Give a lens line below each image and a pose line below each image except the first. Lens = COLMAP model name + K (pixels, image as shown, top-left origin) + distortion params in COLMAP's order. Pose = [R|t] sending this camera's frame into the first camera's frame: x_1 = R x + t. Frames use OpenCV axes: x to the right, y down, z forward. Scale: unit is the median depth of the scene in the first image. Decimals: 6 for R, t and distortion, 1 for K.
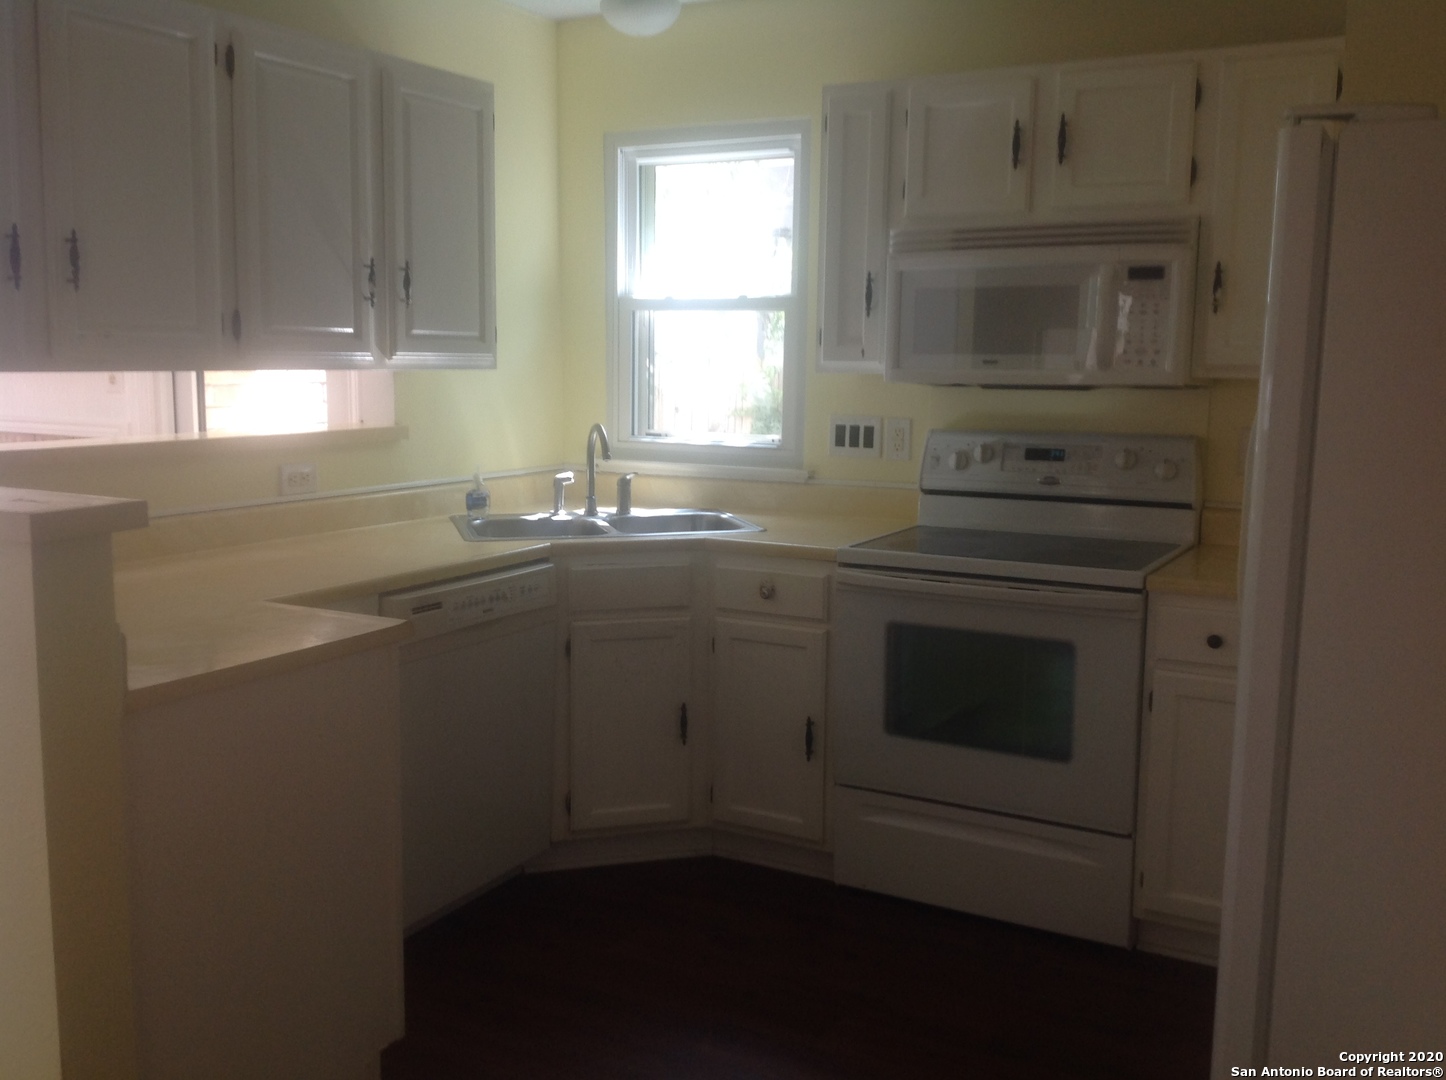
lens RADIAL K [[1346.1, 0, 713.9], [0, 1346.1, 544.4], [0, 0, 1]] dist [0.149253, -0.332191]
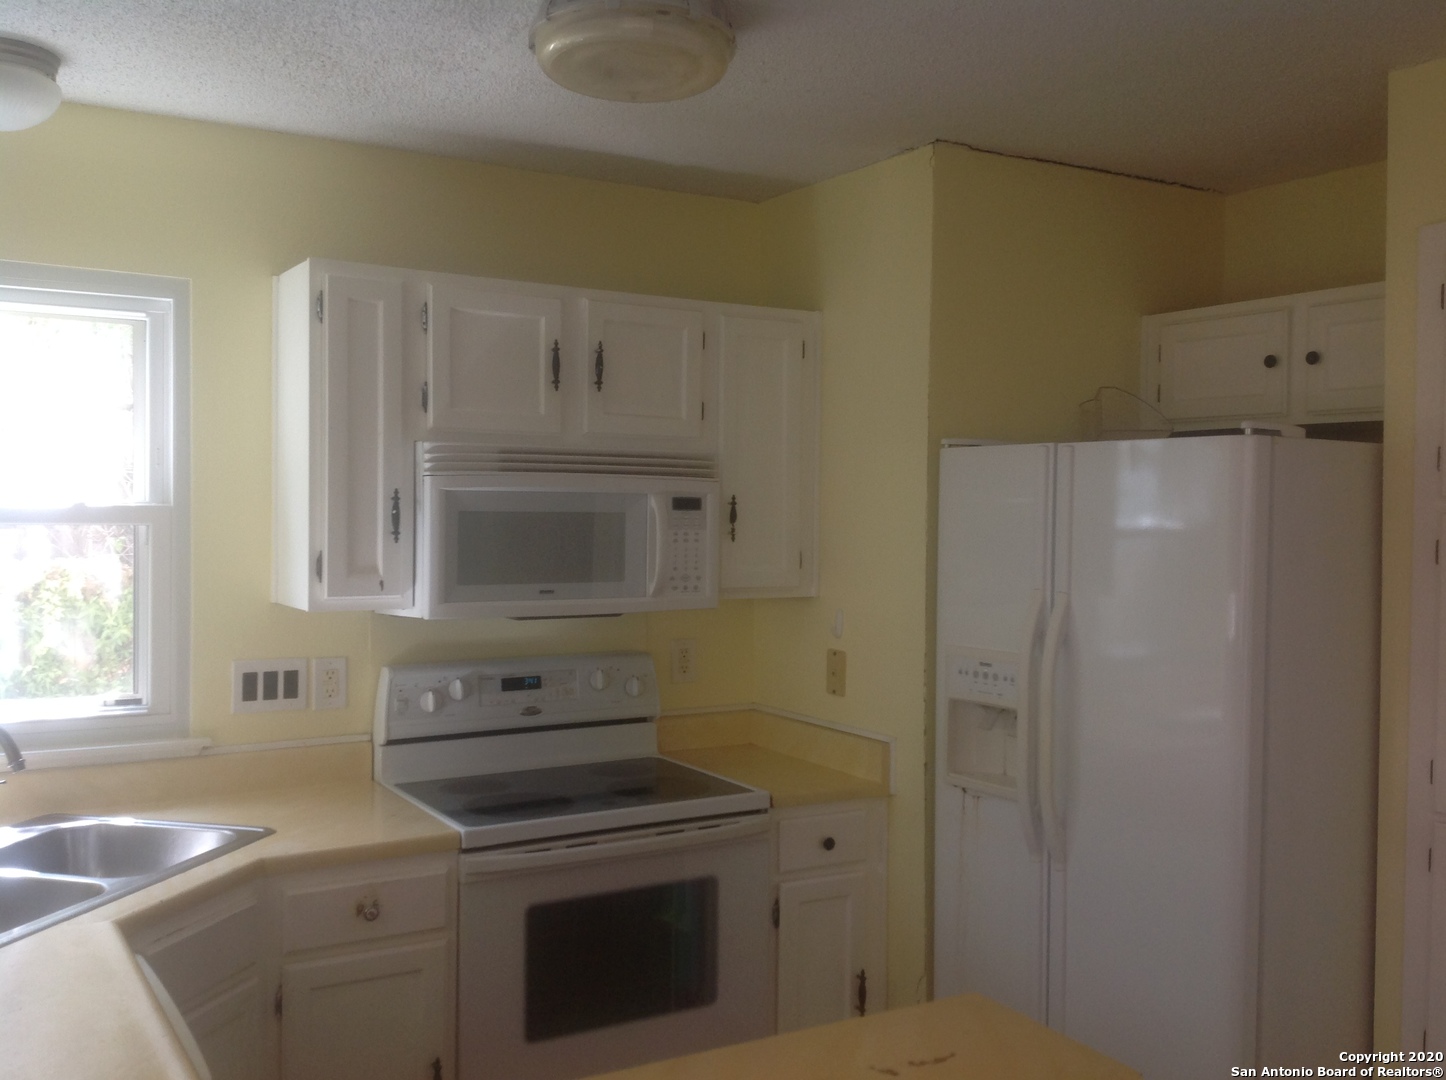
lens RADIAL K [[1346.1, 0, 713.9], [0, 1346.1, 544.4], [0, 0, 1]] dist [0.149253, -0.332191]
pose [[0.493526, -0.024845, 0.869376, -0.516505], [0.119277, 0.992081, -0.039359, -0.113038], [-0.861513, 0.123121, 0.492581, 0.432864]]
